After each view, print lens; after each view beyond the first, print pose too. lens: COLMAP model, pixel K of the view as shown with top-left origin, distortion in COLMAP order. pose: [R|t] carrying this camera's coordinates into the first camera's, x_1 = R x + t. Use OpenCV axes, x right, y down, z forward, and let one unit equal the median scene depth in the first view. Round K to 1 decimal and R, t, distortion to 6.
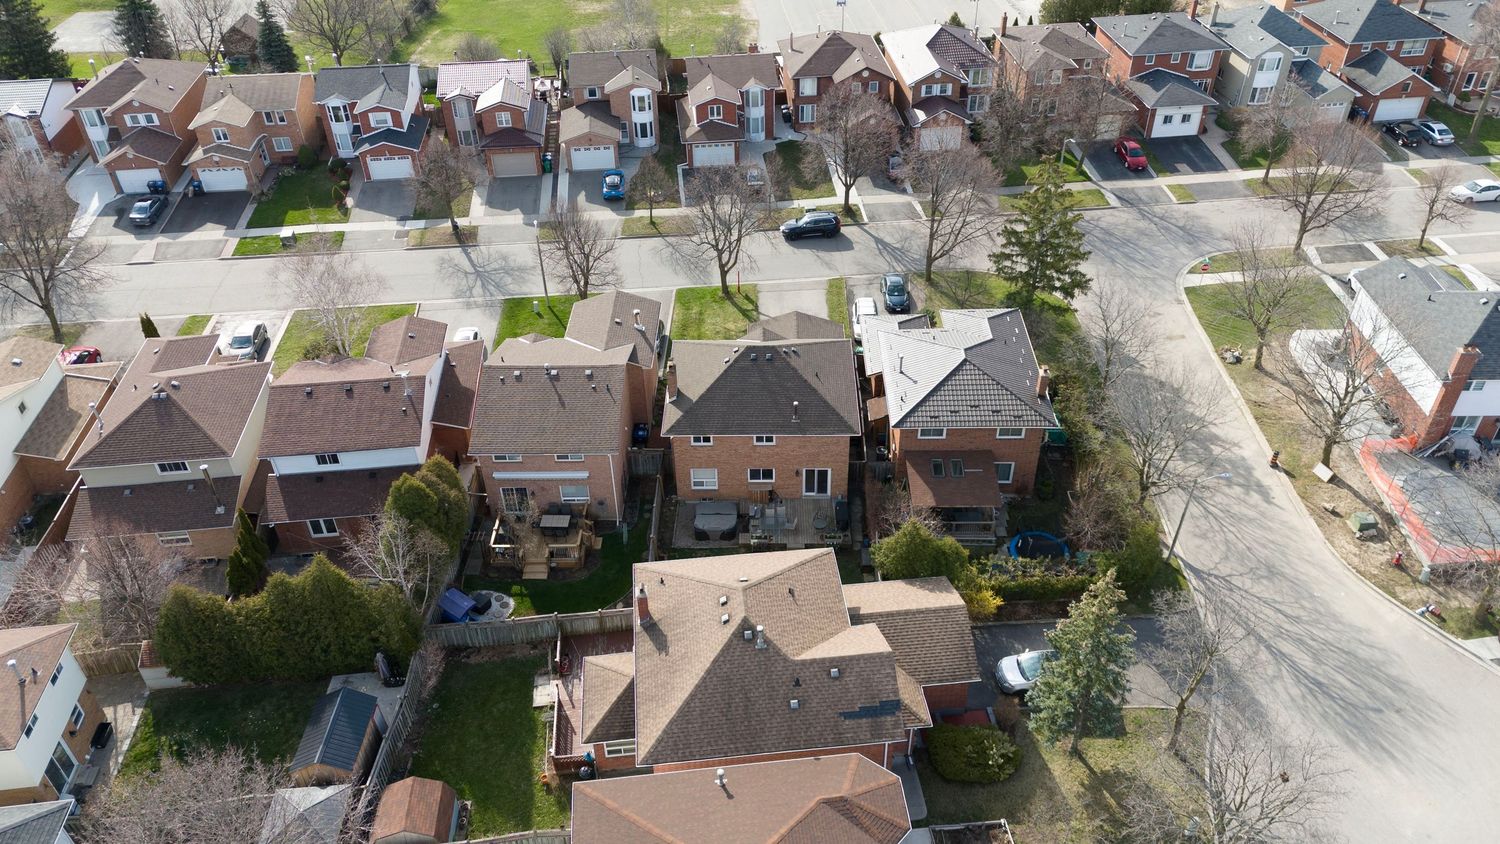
lens RADIAL K [[1094.9, 0, 750.0], [0, 1094.9, 422.0], [0, 0, 1]] dist [0.071120, -0.062641]
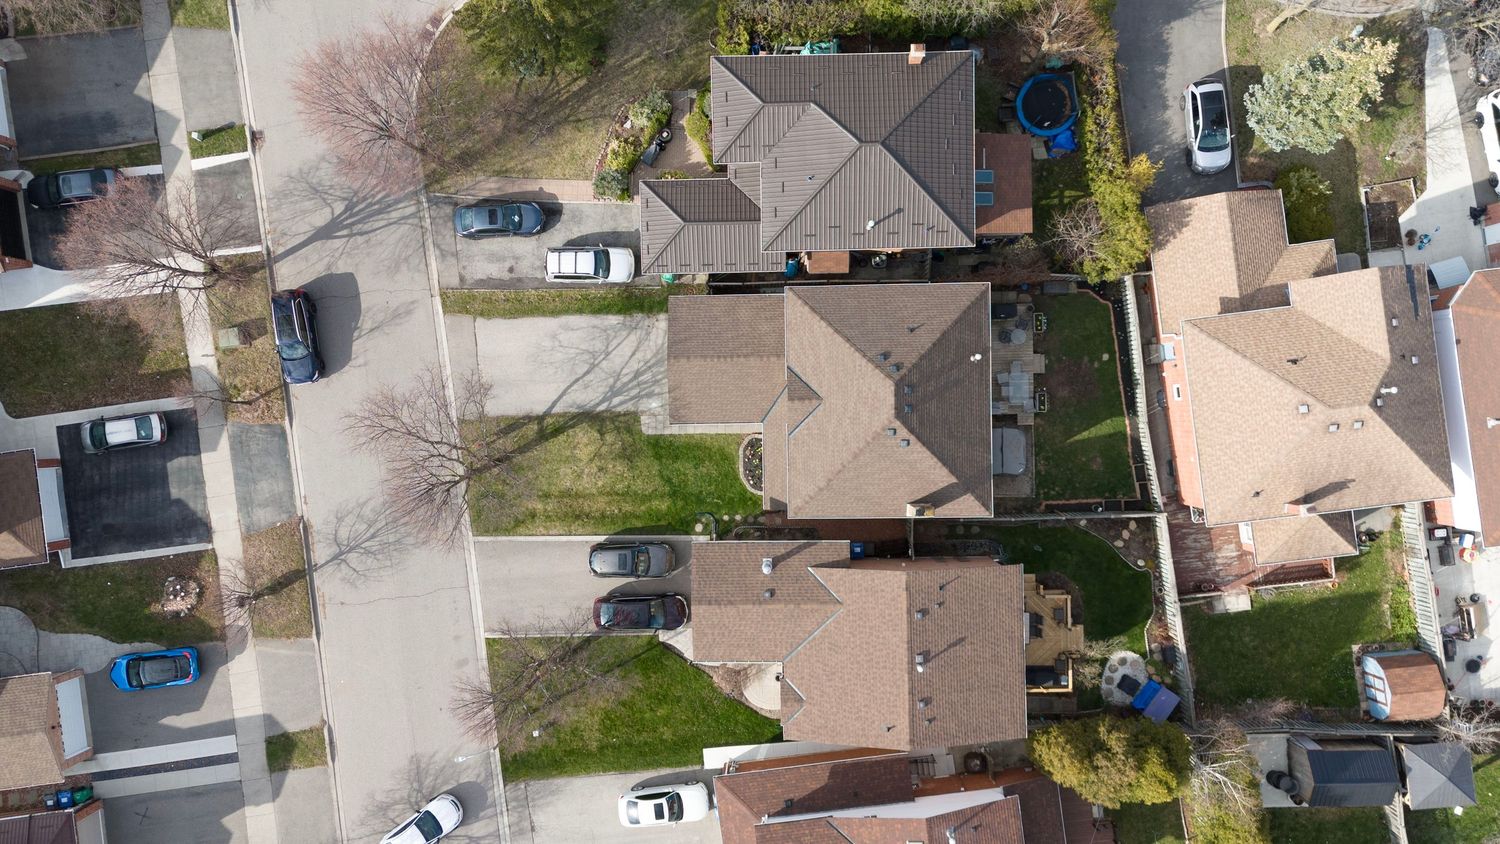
lens RADIAL K [[1100.3, 0, 750.0], [0, 1100.3, 422.0], [0, 0, 1]] dist [0.055495, -0.042032]
pose [[-0.026820, -0.999454, 0.019298, -0.017176], [0.630294, -0.001924, 0.776354, -0.686115], [-0.775893, 0.032986, 0.630001, 0.534955]]
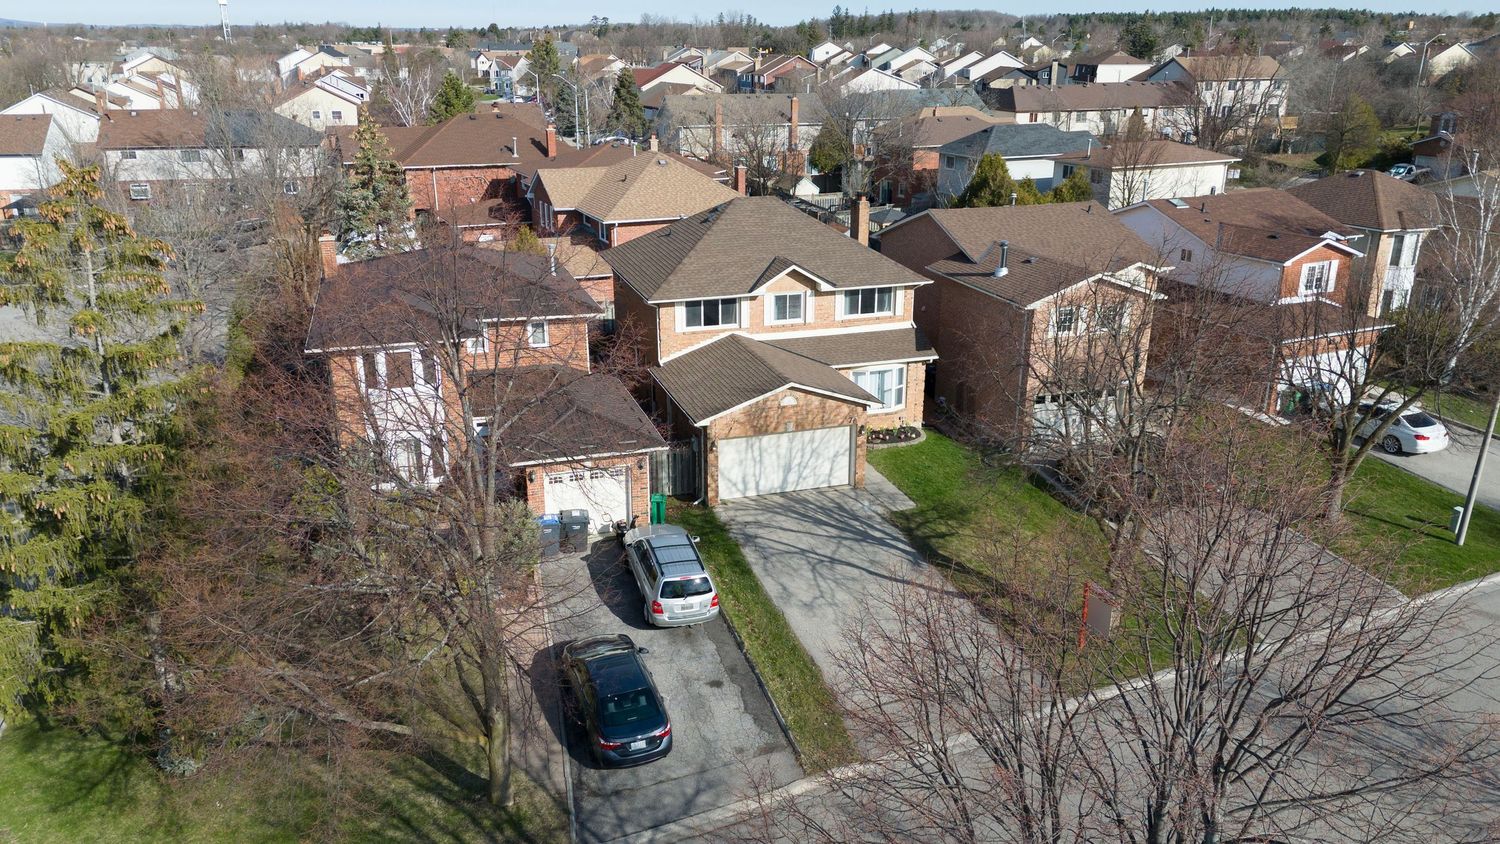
lens RADIAL K [[1094.9, 0, 750.0], [0, 1094.9, 422.0], [0, 0, 1]] dist [0.071120, -0.062641]
pose [[-0.936141, 0.110733, -0.333734, 0.230105], [-0.216665, 0.565874, 0.795514, -0.496725], [0.276941, 0.817022, -0.505746, 1.343735]]
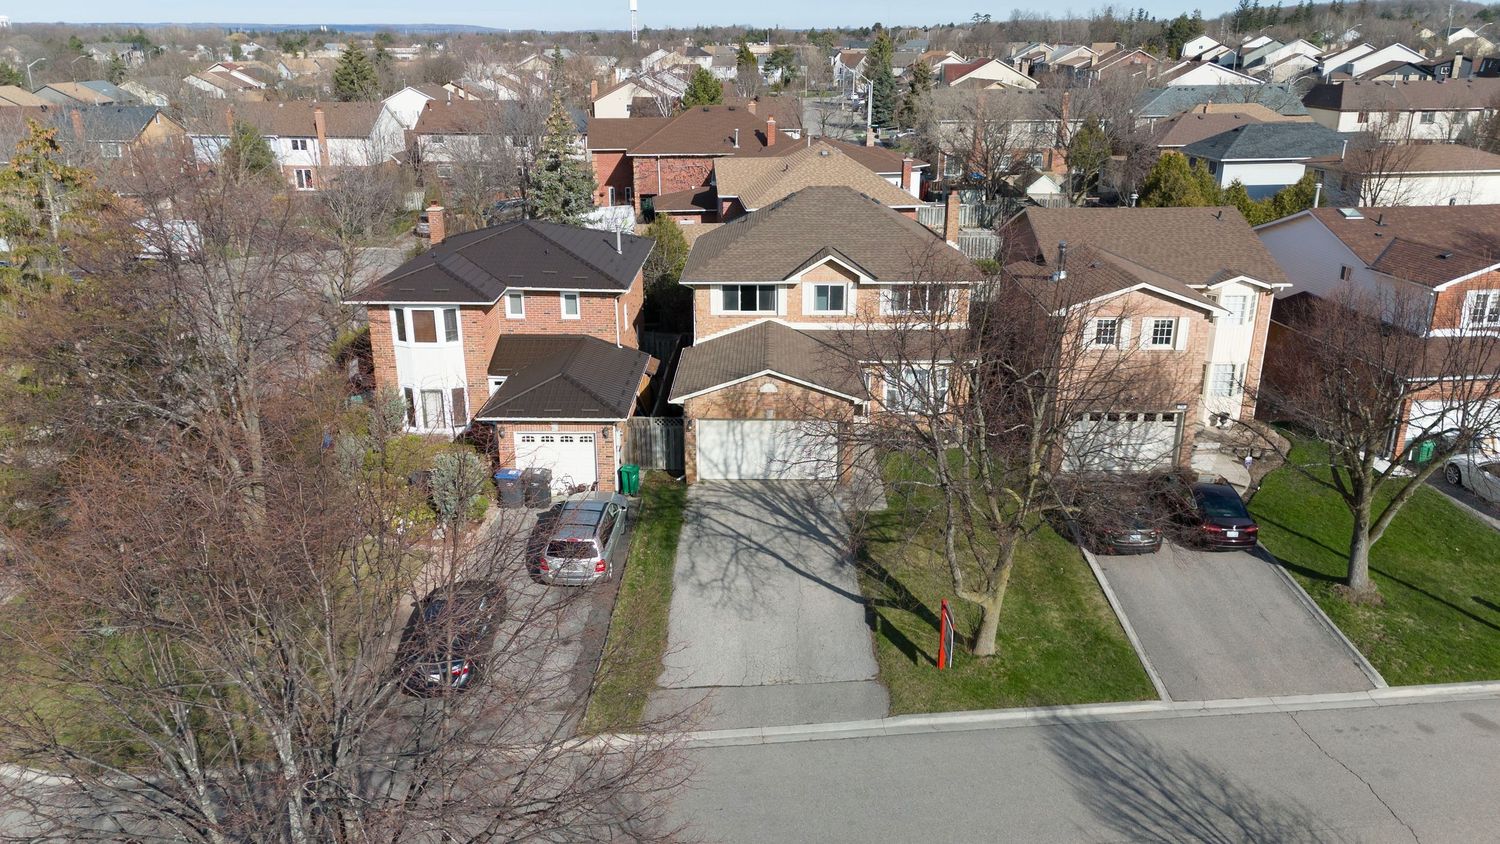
lens RADIAL K [[1094.9, 0, 750.0], [0, 1094.9, 422.0], [0, 0, 1]] dist [0.071120, -0.062641]
pose [[-0.999733, 0.008278, -0.021582, 0.062272], [-0.013405, 0.553019, 0.833061, -0.516100], [0.018831, 0.833127, -0.552760, 1.377412]]
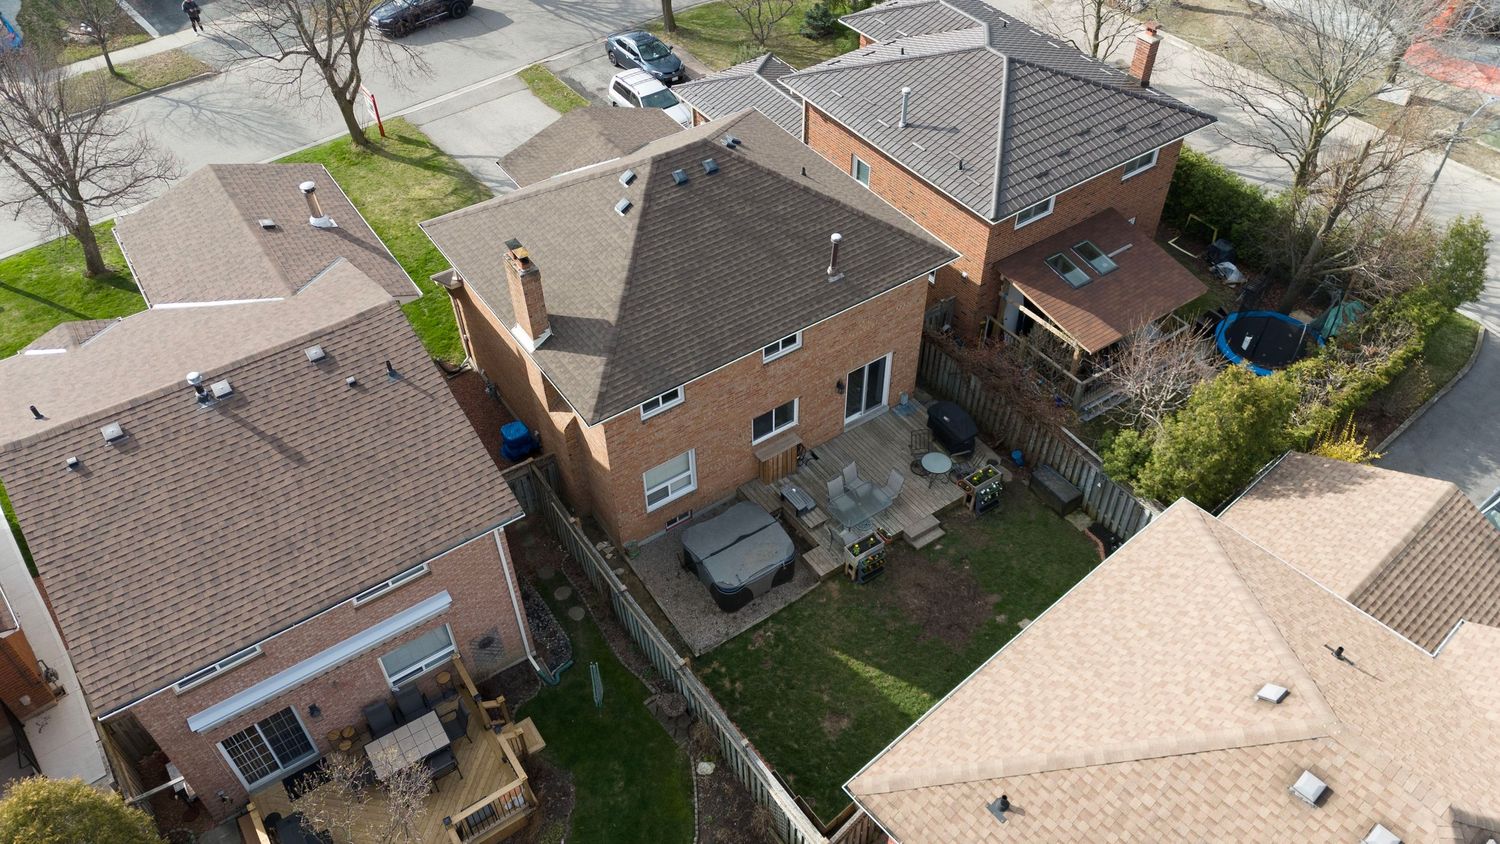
lens RADIAL K [[1100.3, 0, 750.0], [0, 1100.3, 422.0], [0, 0, 1]] dist [0.055495, -0.042032]
pose [[0.817378, -0.399007, 0.415555, -0.176849], [0.350411, 0.916886, 0.191132, -0.040280], [-0.457279, -0.010612, 0.889260, 0.545837]]
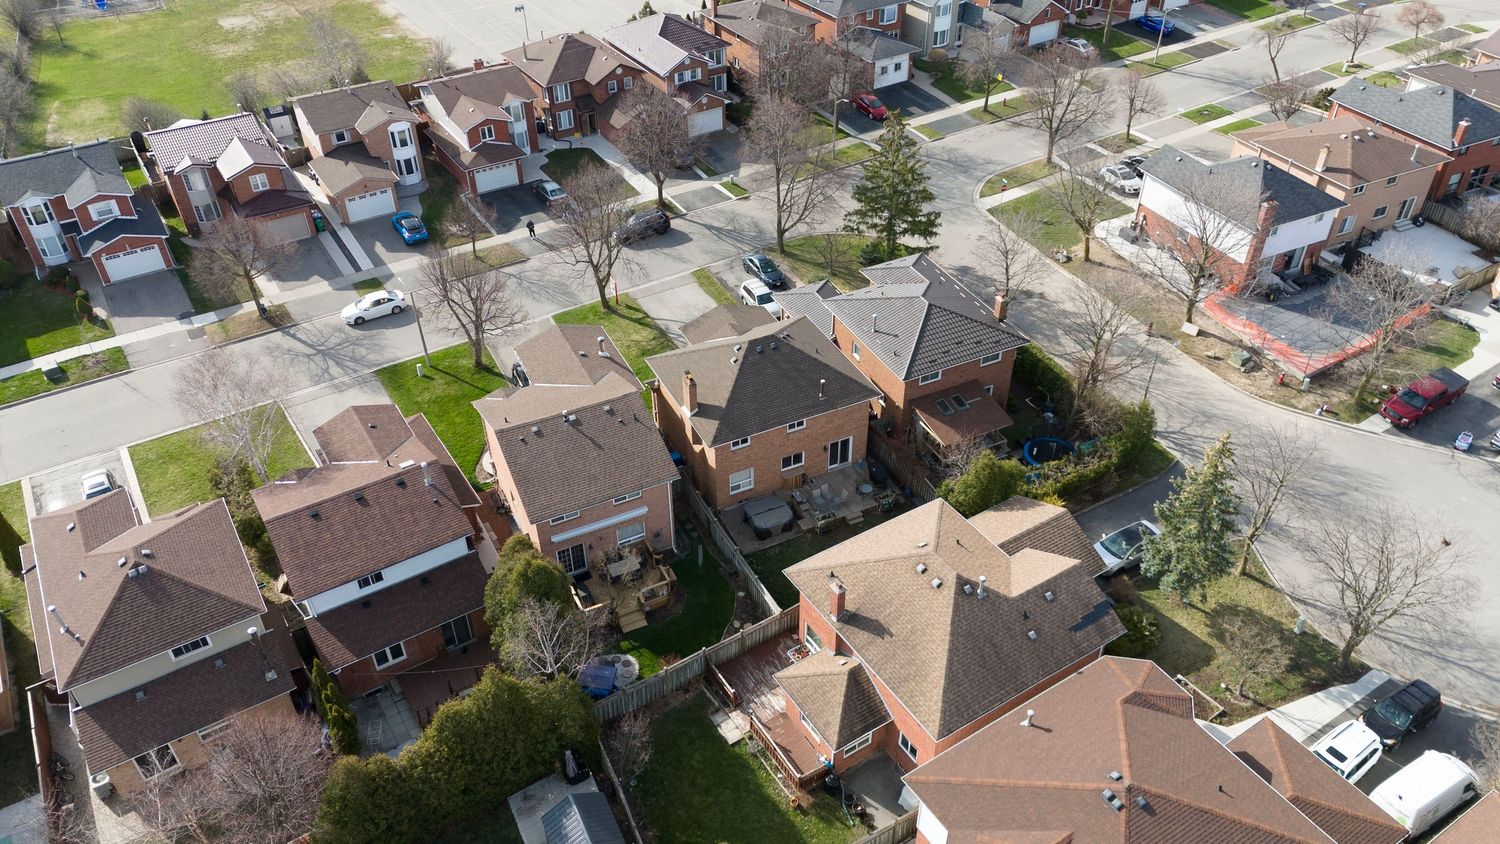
lens RADIAL K [[1094.9, 0, 750.0], [0, 1094.9, 422.0], [0, 0, 1]] dist [0.071120, -0.062641]
pose [[0.895163, -0.268215, 0.356012, -0.347174], [0.267266, 0.962171, 0.052871, -0.046533], [-0.356726, 0.047821, 0.932984, 0.061778]]
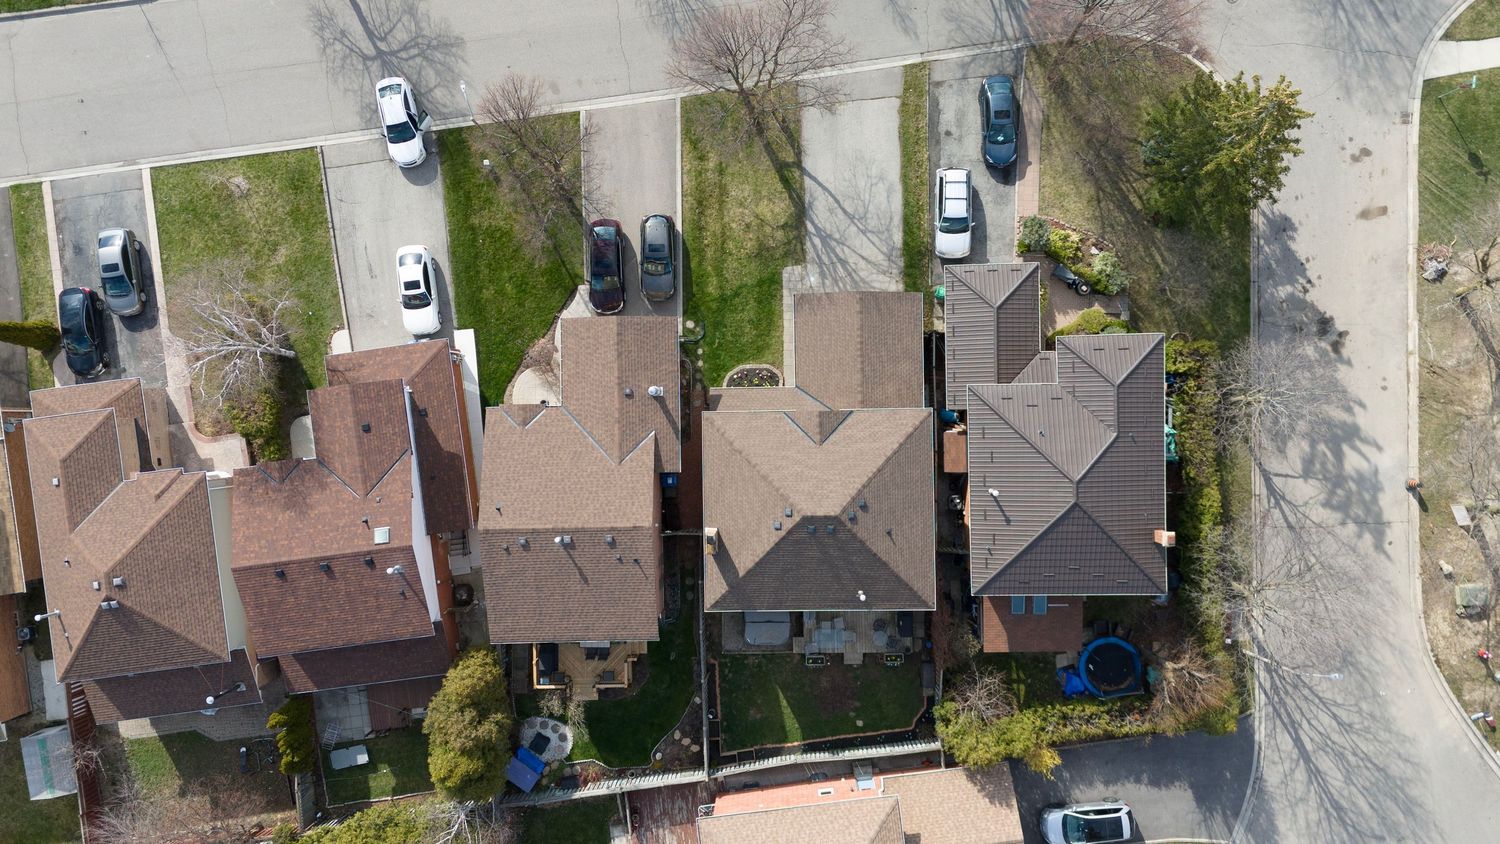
lens RADIAL K [[1100.3, 0, 750.0], [0, 1100.3, 422.0], [0, 0, 1]] dist [0.055495, -0.042032]
pose [[0.999568, -0.028817, -0.005831, -0.032258], [0.022021, 0.602417, 0.797877, -0.688397], [-0.019480, -0.797661, 0.602791, 0.525172]]
